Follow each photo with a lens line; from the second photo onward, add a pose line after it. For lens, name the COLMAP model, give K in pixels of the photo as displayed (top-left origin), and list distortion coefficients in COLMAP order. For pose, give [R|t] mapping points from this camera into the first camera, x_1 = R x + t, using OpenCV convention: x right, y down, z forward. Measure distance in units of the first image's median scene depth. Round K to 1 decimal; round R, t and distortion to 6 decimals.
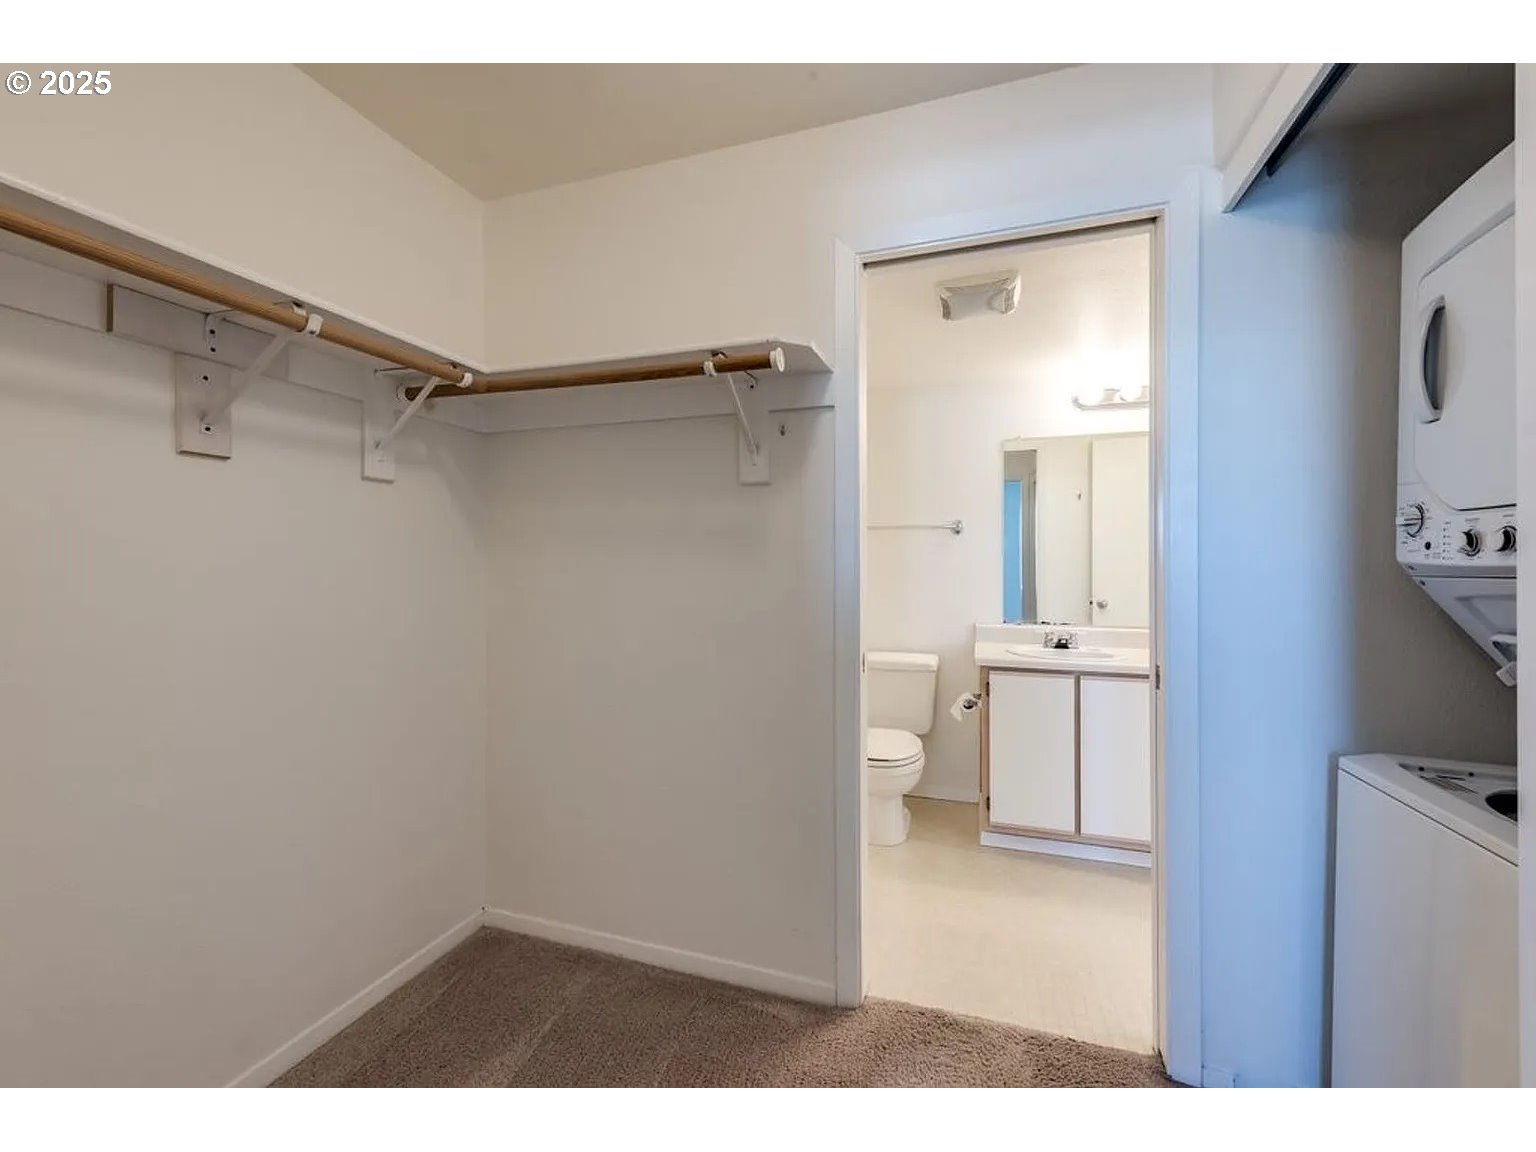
lens RADIAL K [[613.3, 0, 775.6], [0, 613.3, 571.9], [0, 0, 1]] dist [-0.002102, -0.000065]
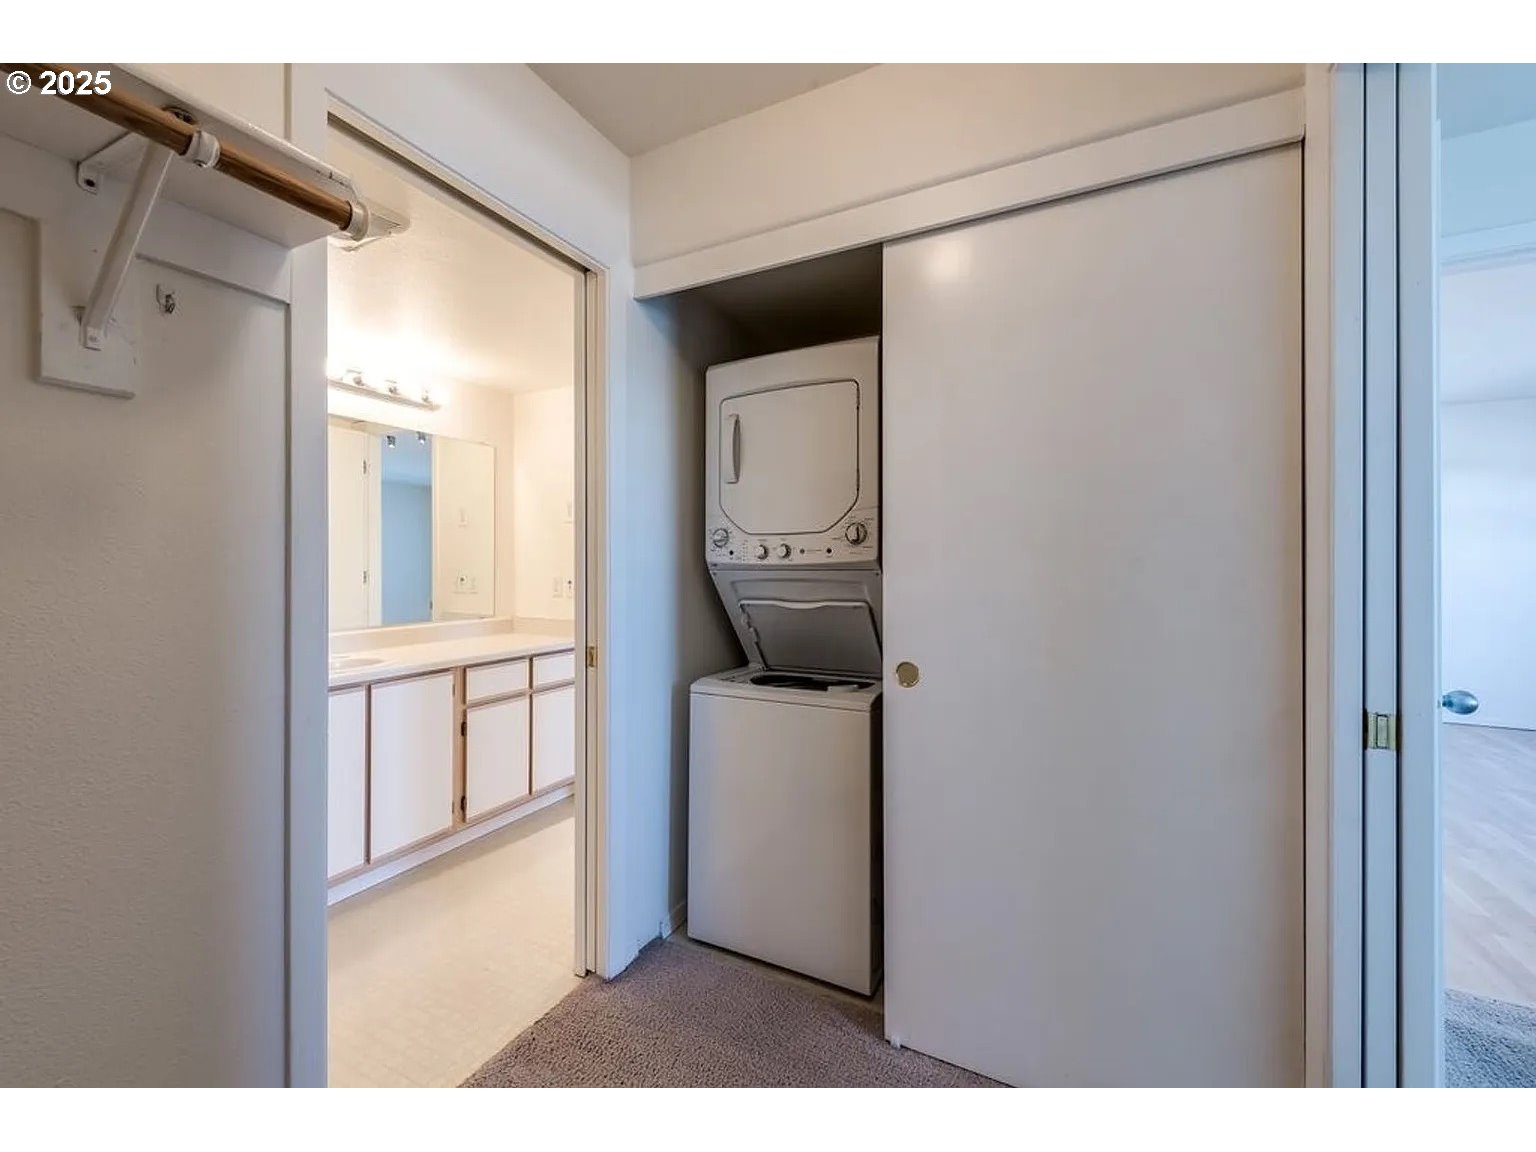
lens RADIAL K [[613.3, 0, 769.8], [0, 613.3, 566.1], [0, 0, 1]] dist [-0.002102, -0.000065]
pose [[0.155699, 0.002182, 0.987802, -0.502081], [0.006598, 0.999973, -0.003249, 0.001364], [-0.987782, 0.007023, 0.155681, 0.470330]]
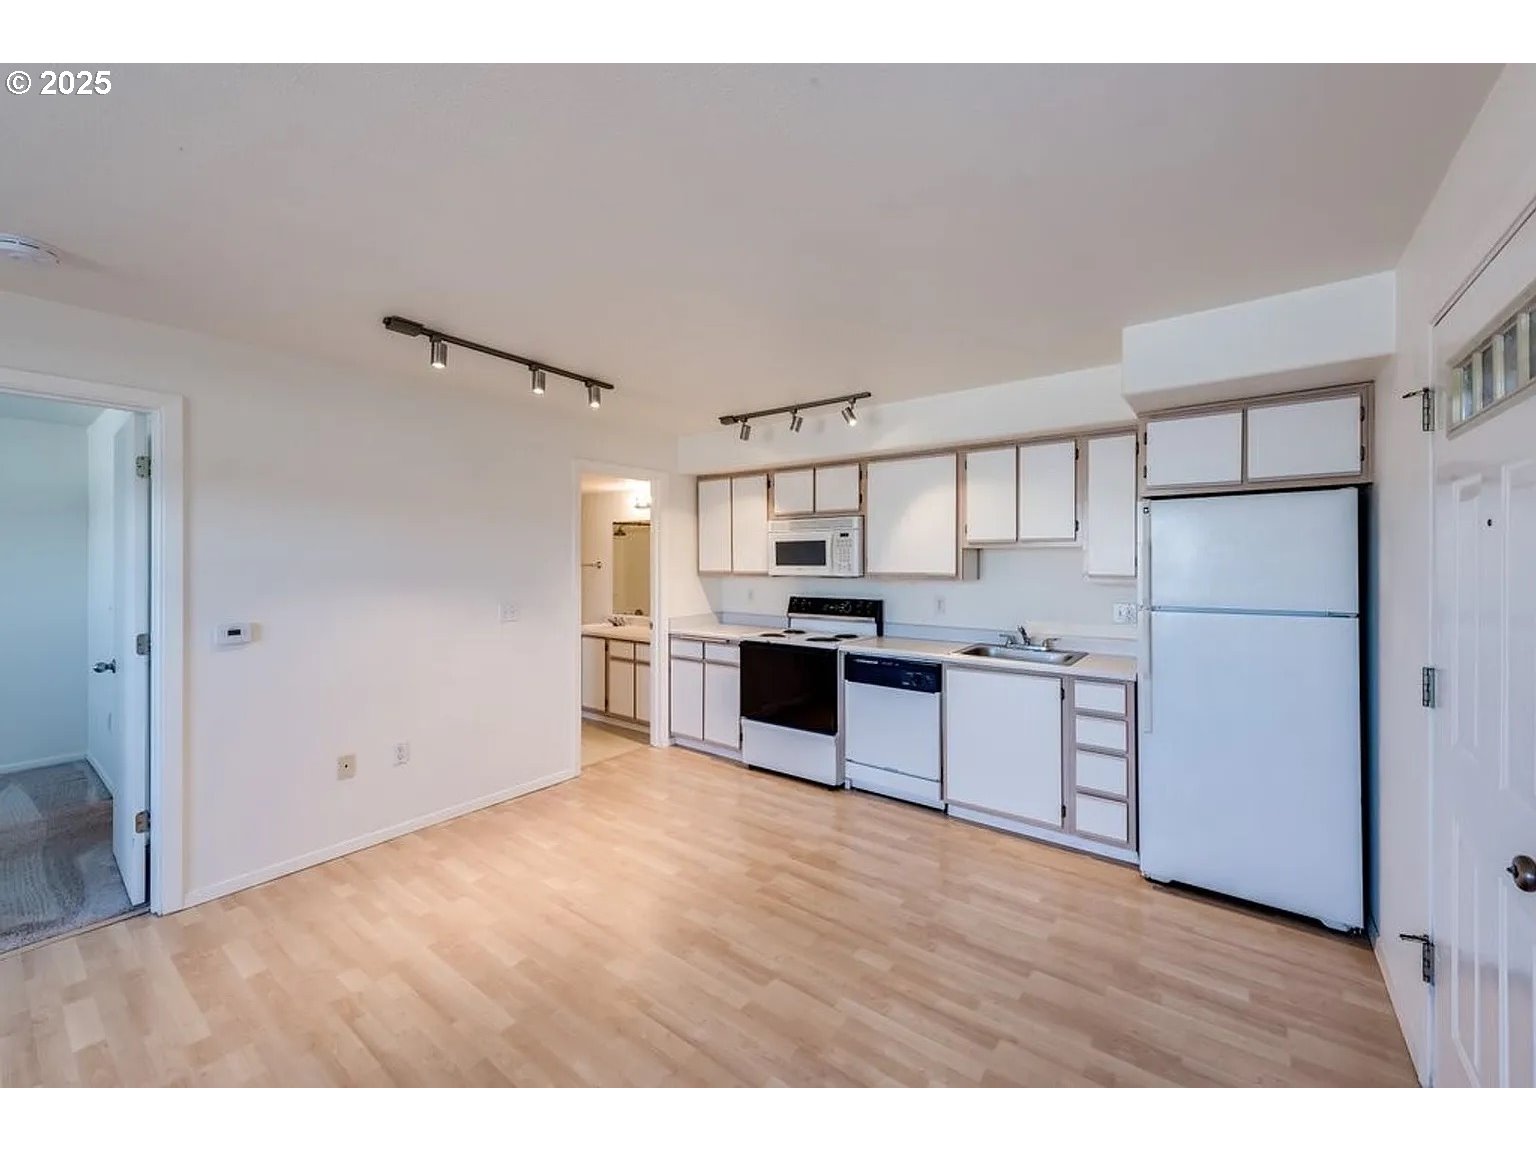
lens RADIAL K [[609.1, 0, 773.1], [0, 609.1, 567.6], [0, 0, 1]] dist [0.000941, 0.000152]
pose [[0.946267, 0.007581, -0.323298, 2.283862], [-0.007276, 0.999971, 0.002152, -0.116232], [0.323305, 0.000316, 0.946295, -1.015444]]
